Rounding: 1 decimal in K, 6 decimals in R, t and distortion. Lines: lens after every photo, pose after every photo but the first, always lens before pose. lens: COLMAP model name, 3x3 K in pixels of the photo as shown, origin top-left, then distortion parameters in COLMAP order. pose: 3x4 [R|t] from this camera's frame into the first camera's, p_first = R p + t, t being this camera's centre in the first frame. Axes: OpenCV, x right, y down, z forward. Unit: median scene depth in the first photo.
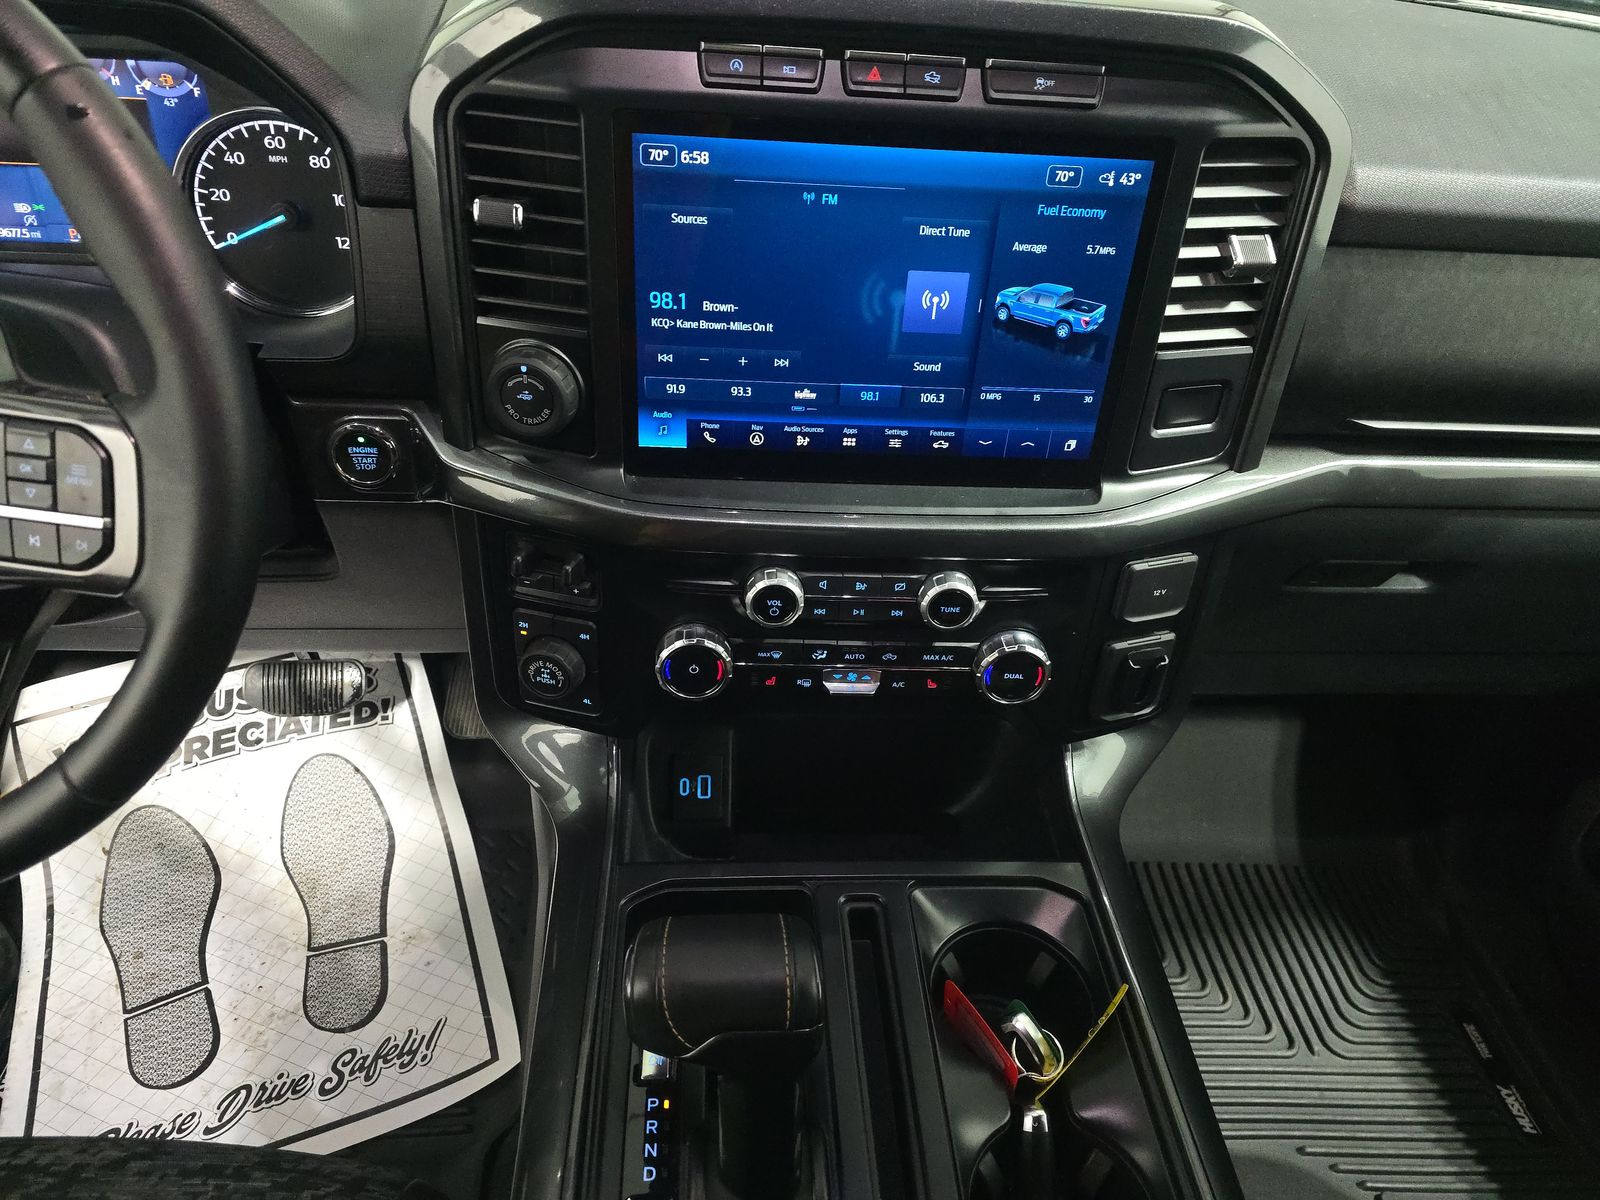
lens RADIAL K [[1080.0, 0, 800.0], [0, 1080.0, 600.0], [0, 0, 1]] dist [0.071420, -0.075697]
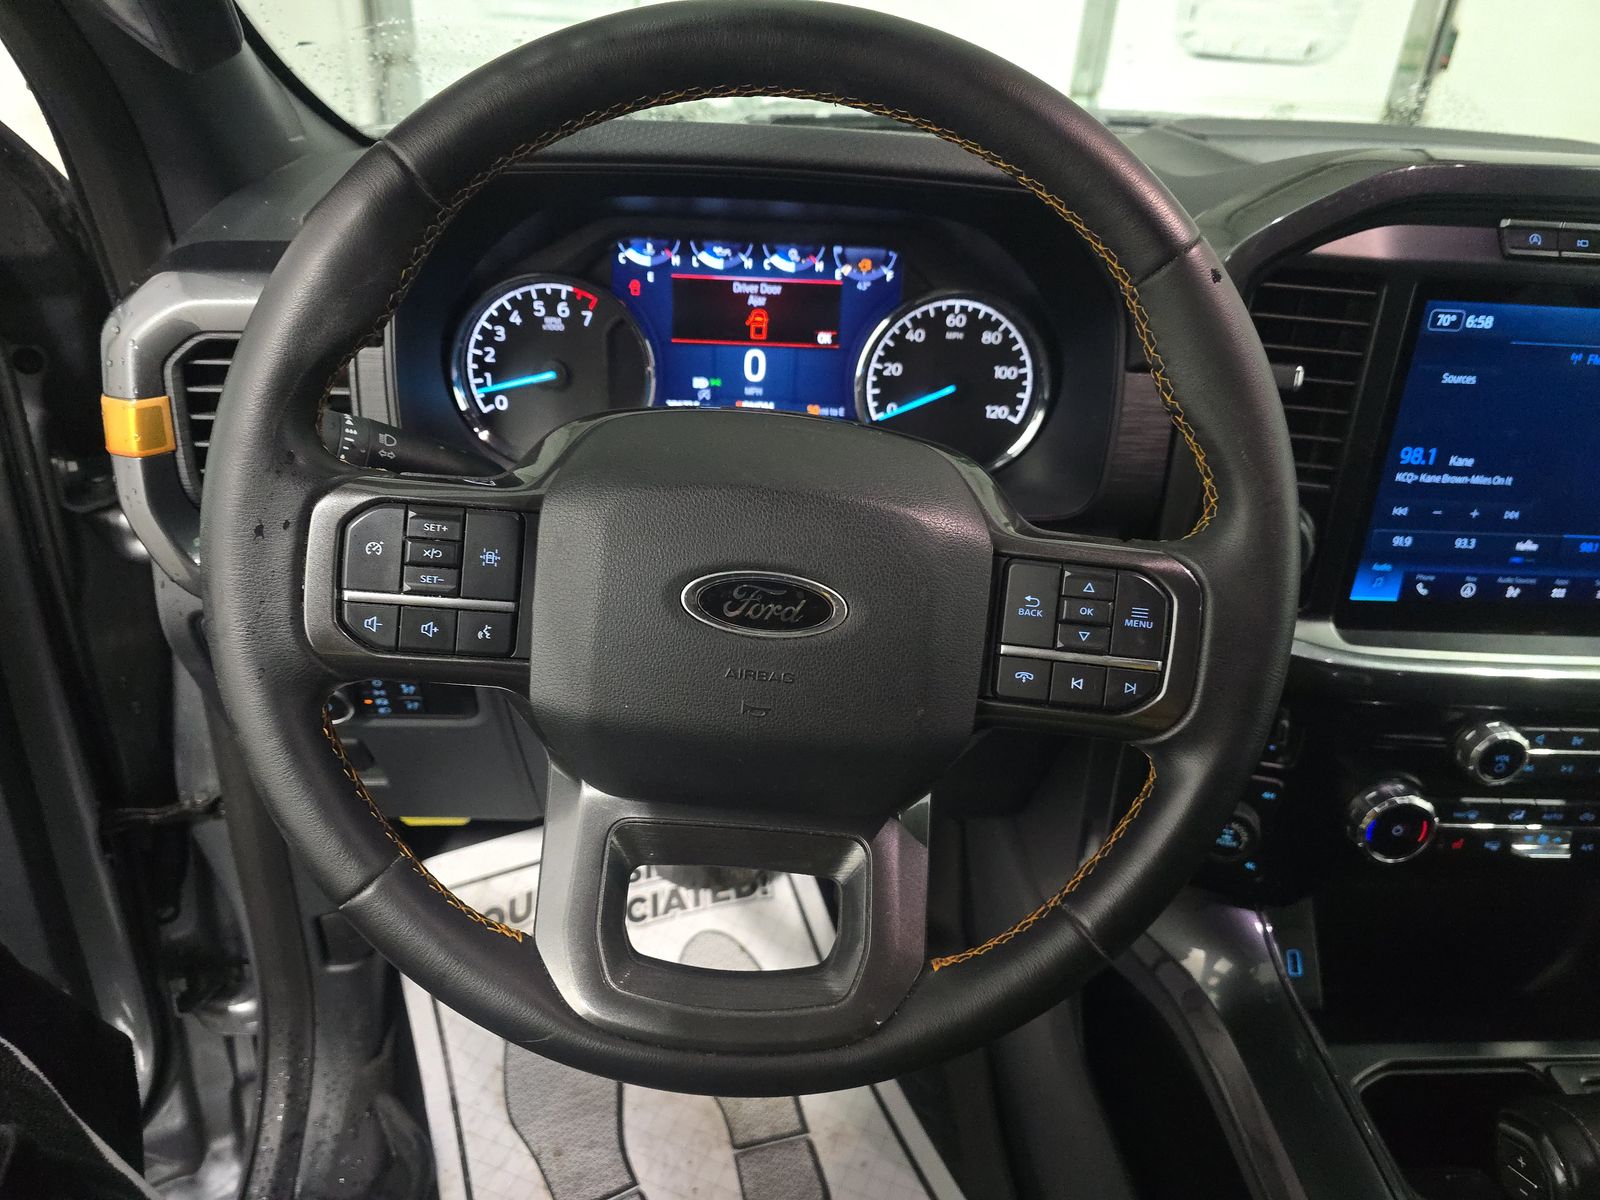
lens RADIAL K [[1103.6, 0, 800.0], [0, 1103.6, 600.0], [0, 0, 1]] dist [0.043343, -0.060802]
pose [[0.999852, -0.006760, -0.015842, -0.619377], [0.004123, 0.986956, -0.160938, 0.019978], [0.016723, 0.160849, 0.986837, -0.011692]]
